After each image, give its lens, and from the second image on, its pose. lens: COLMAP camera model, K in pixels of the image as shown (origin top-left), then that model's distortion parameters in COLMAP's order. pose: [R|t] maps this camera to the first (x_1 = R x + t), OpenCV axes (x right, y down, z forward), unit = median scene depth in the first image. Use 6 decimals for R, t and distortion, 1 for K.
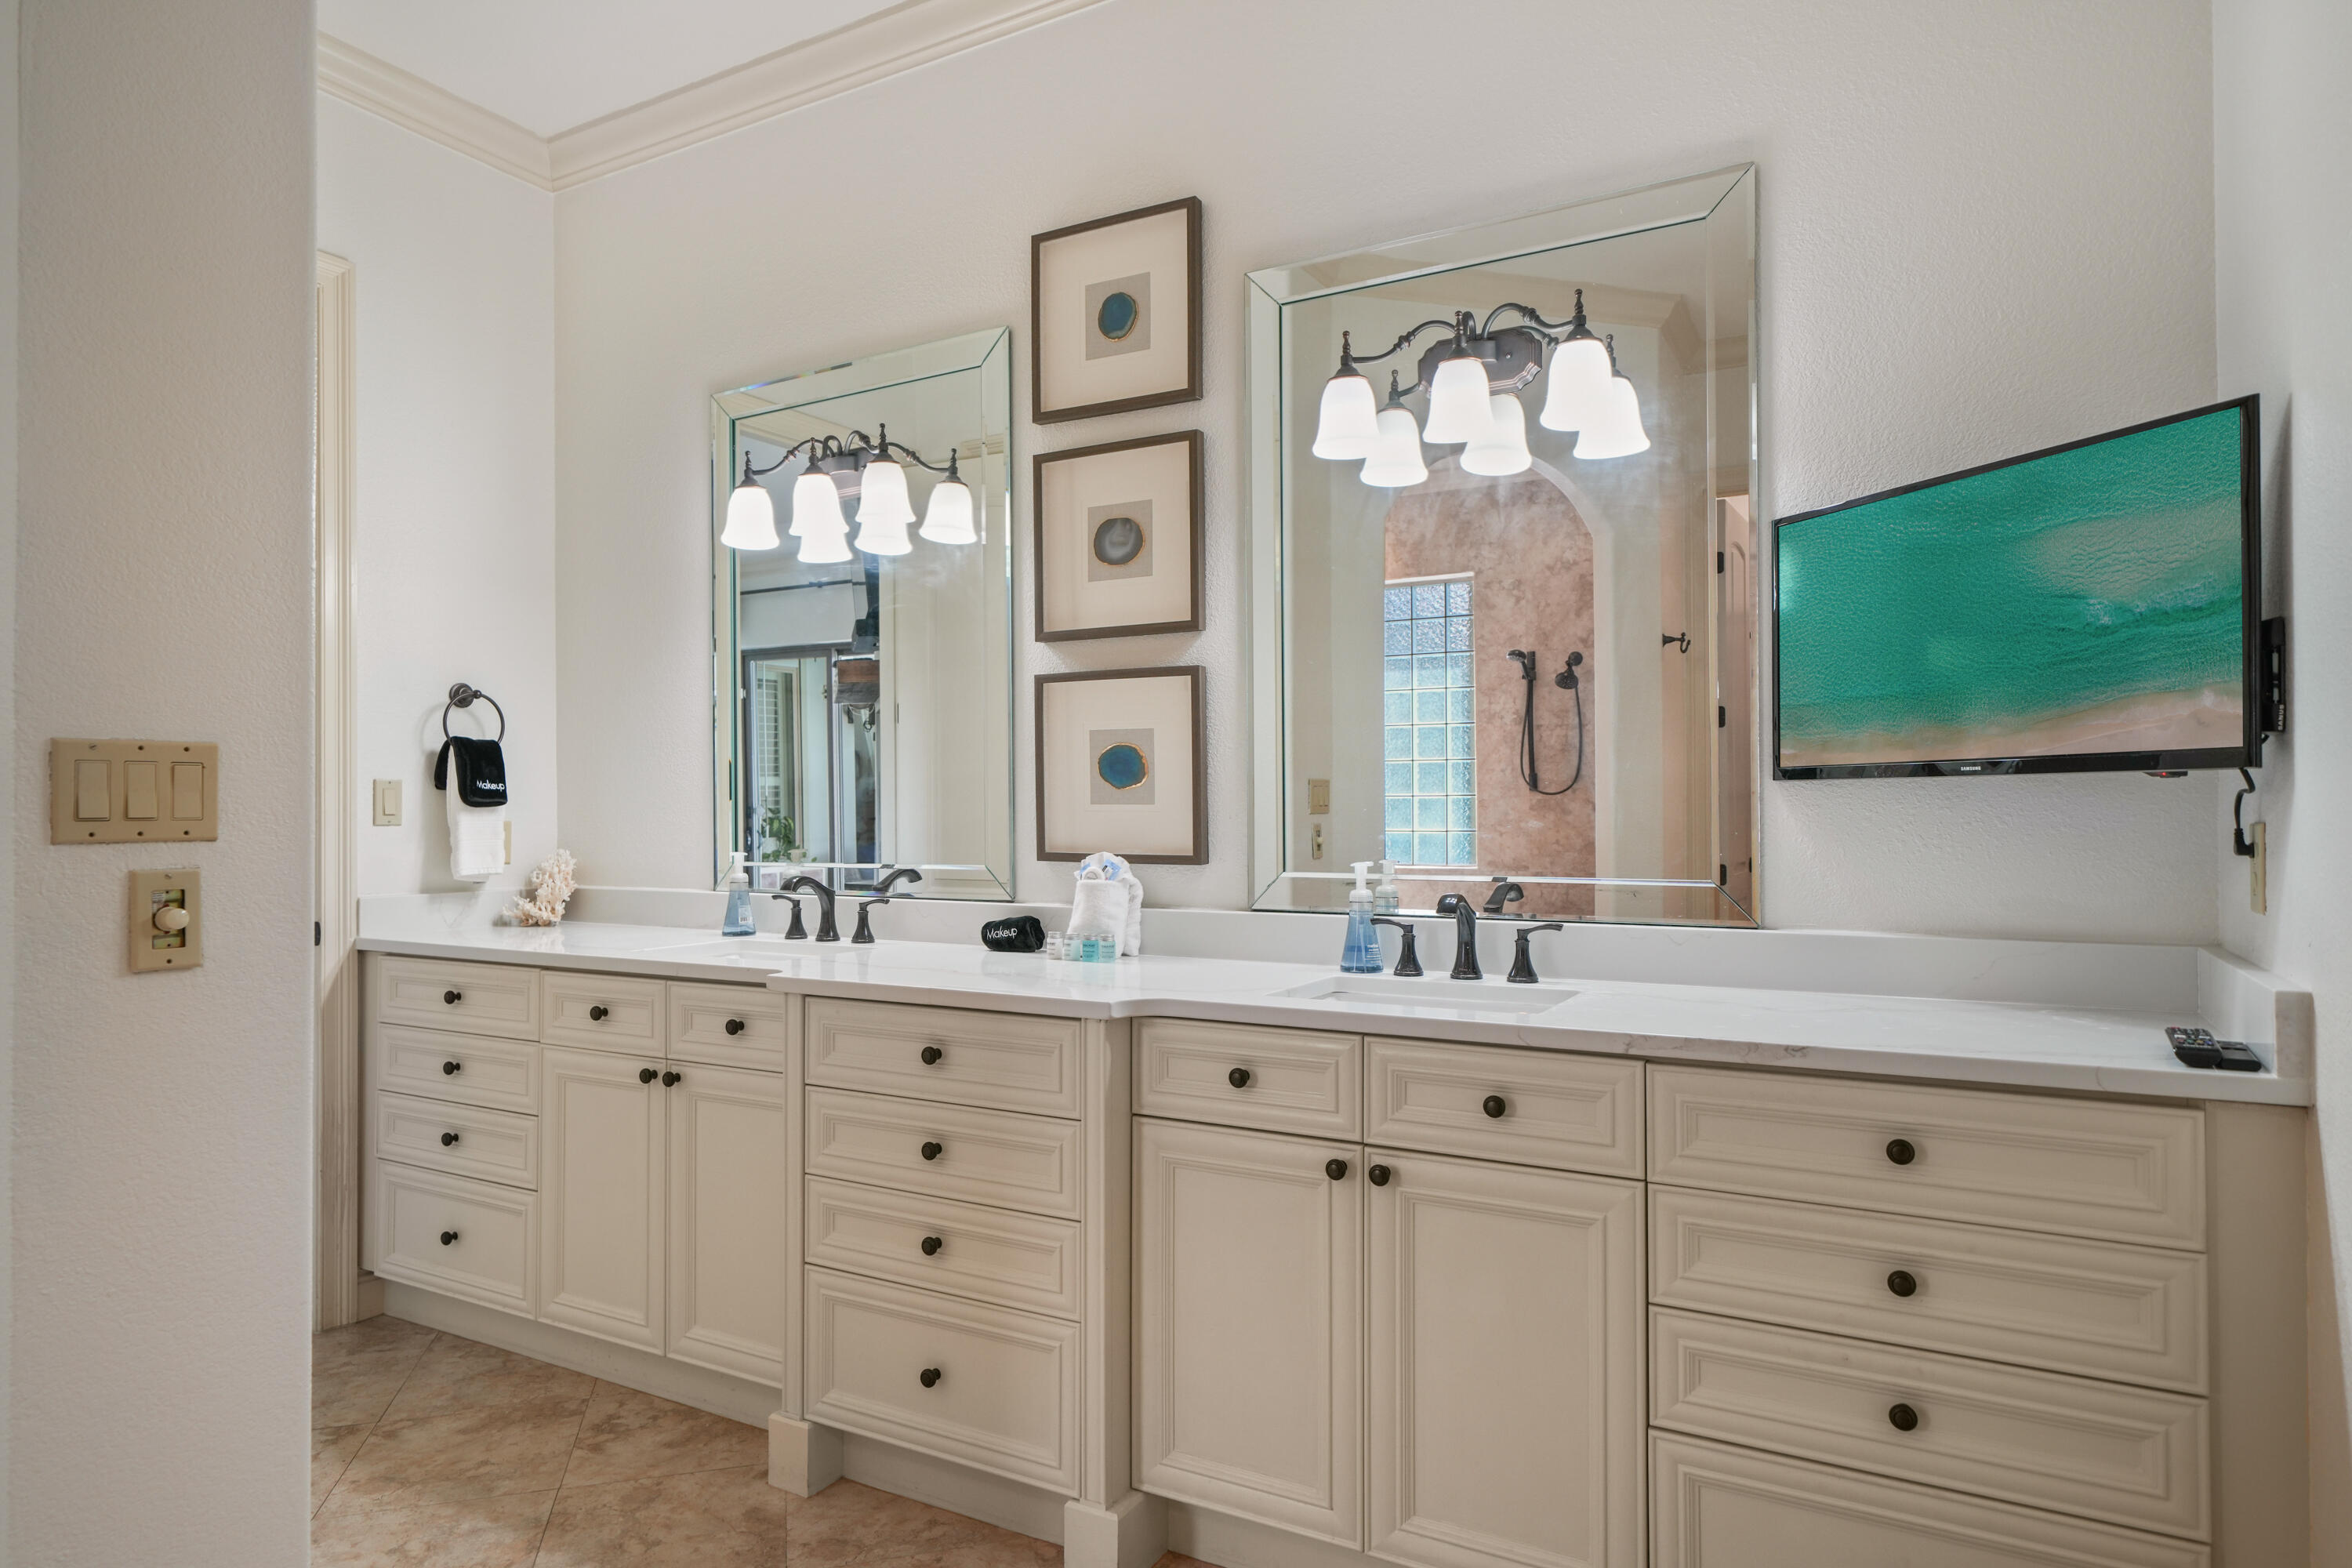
lens RADIAL K [[1358.8, 0, 1176.0], [0, 1358.8, 784.0], [0, 0, 1]] dist [-0.000351, 0.000729]
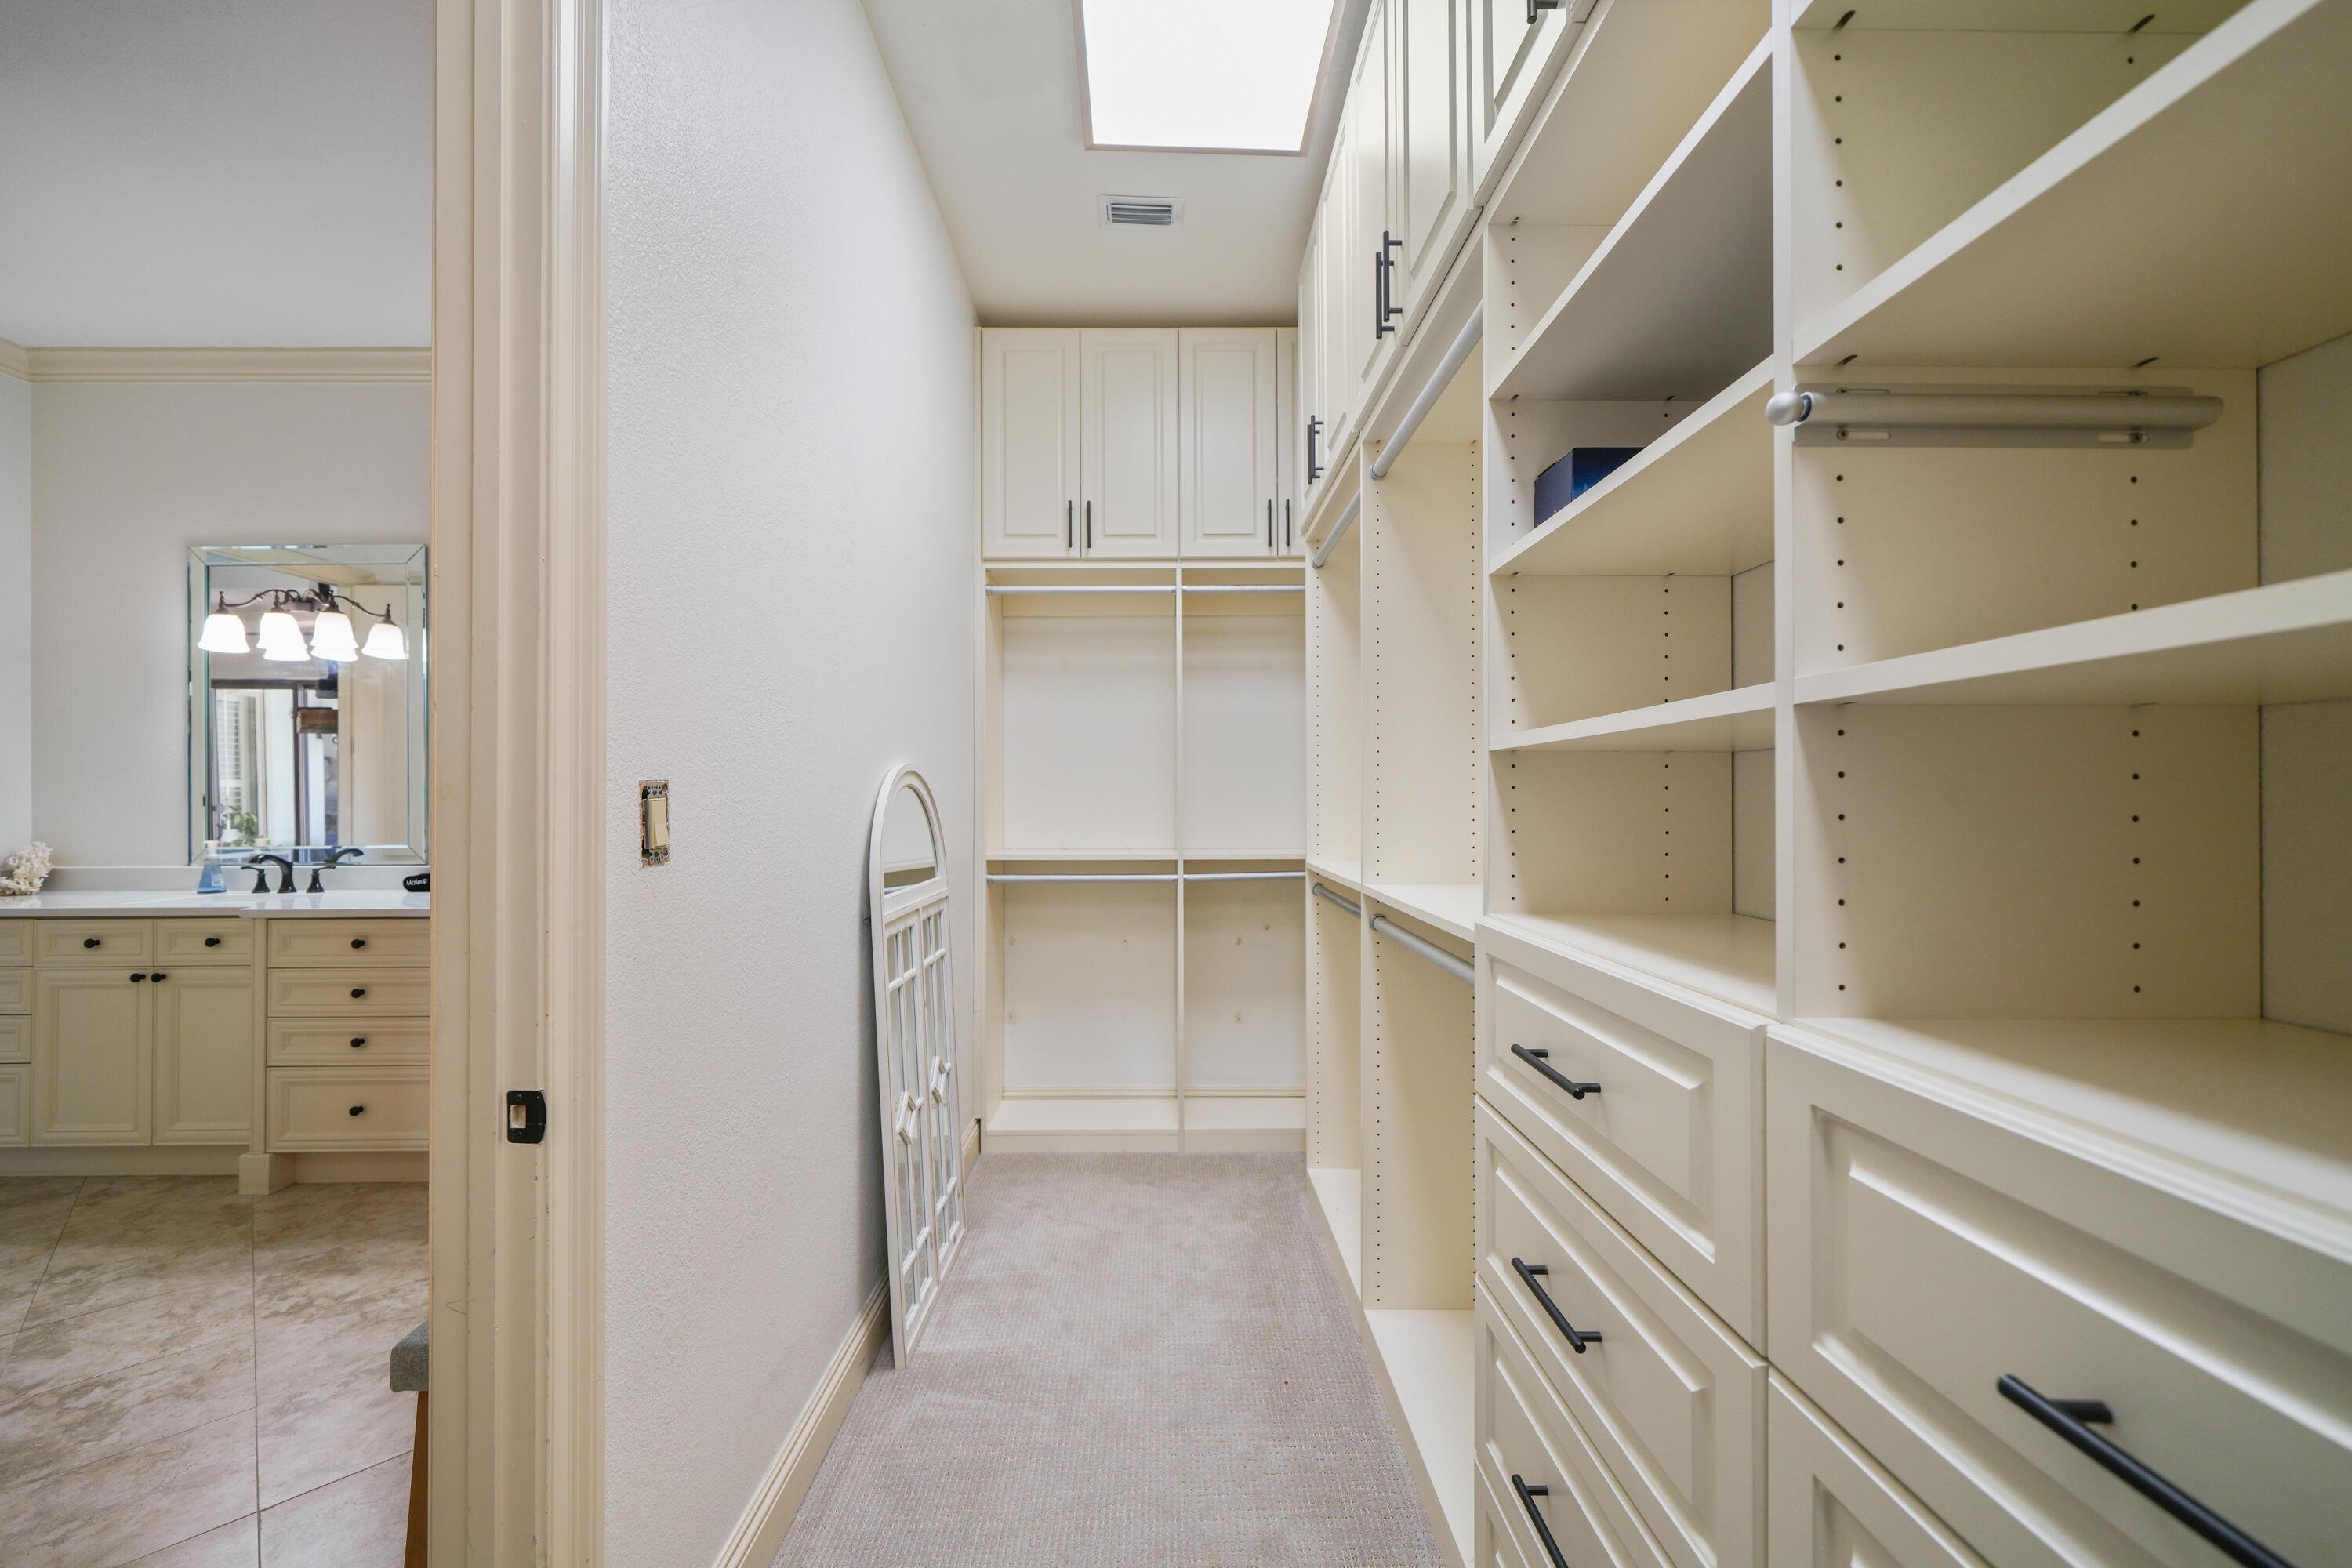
lens RADIAL K [[882.3, 0, 1163.1], [0, 882.3, 789.2], [0, 0, 1]] dist [-0.002076, -0.000122]
pose [[0.864735, 0.005737, 0.502196, 0.140594], [-0.007768, 0.999968, 0.001954, -0.023877], [-0.502168, -0.005591, 0.864752, -0.511489]]
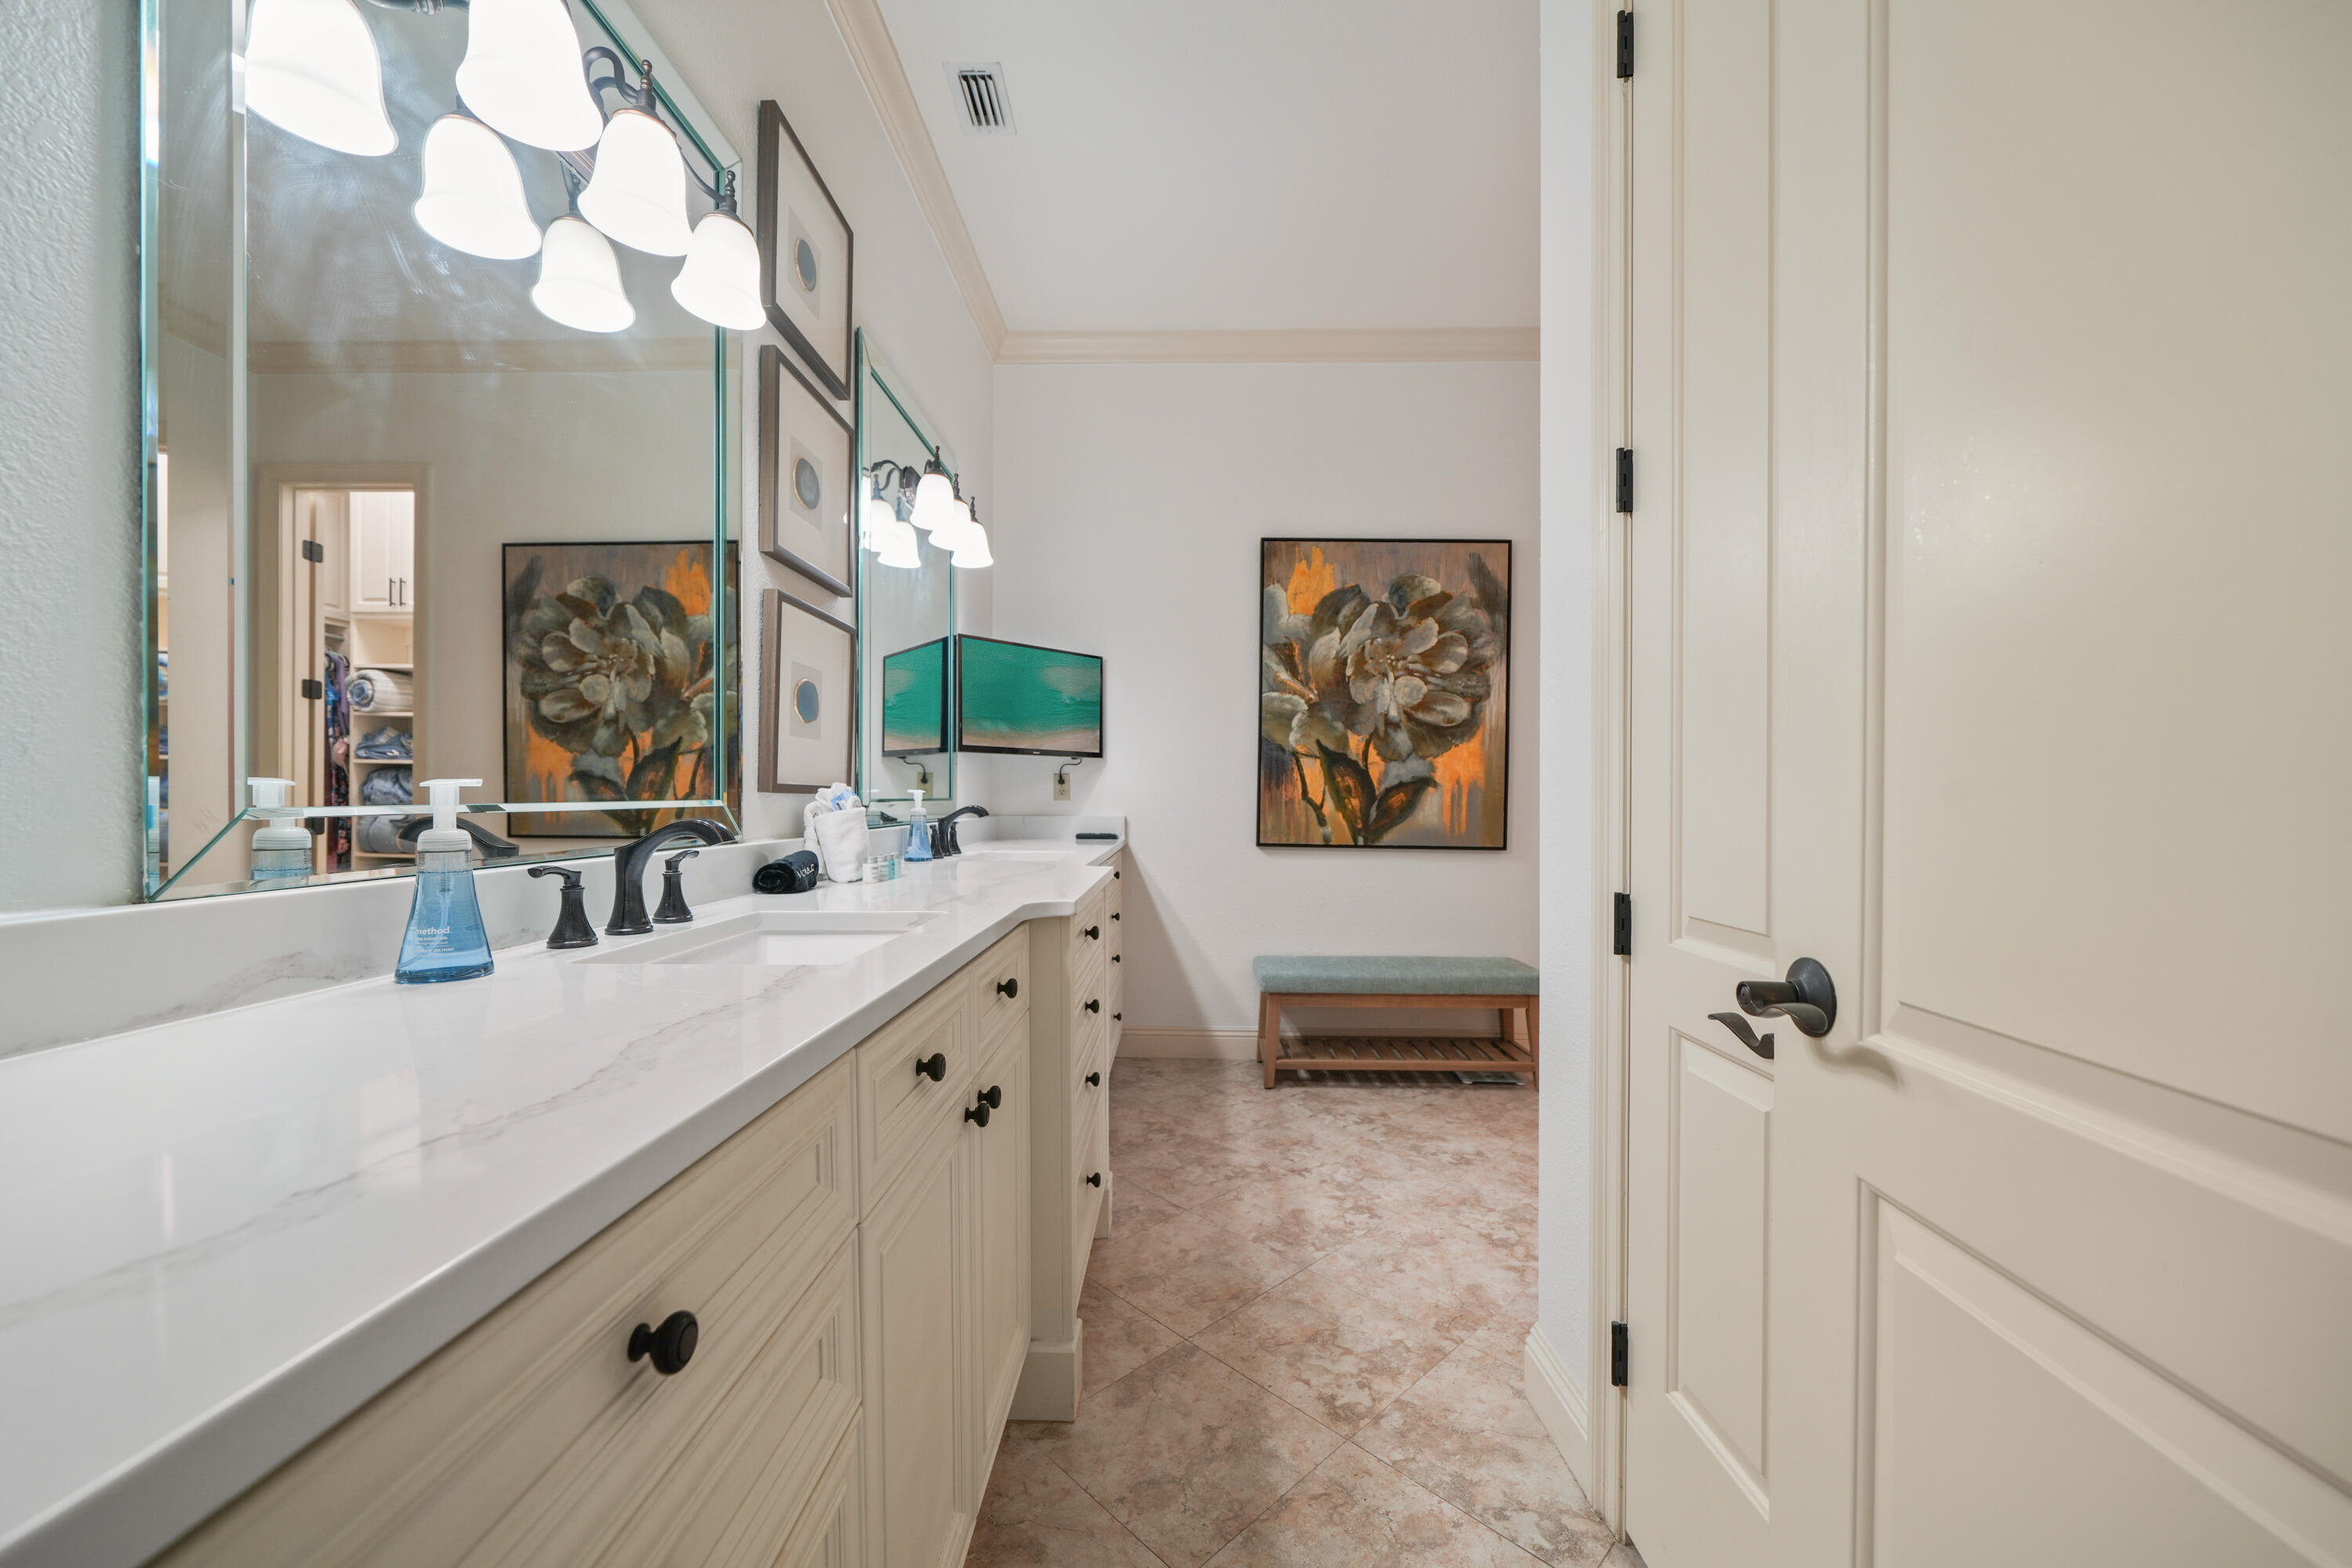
lens RADIAL K [[882.3, 0, 1163.1], [0, 882.3, 789.2], [0, 0, 1]] dist [-0.002076, -0.000122]
pose [[-0.455119, 0.007890, 0.890396, -0.756192], [-0.013346, 0.999788, -0.015681, 0.061265], [-0.890331, -0.019020, -0.454917, 1.047035]]
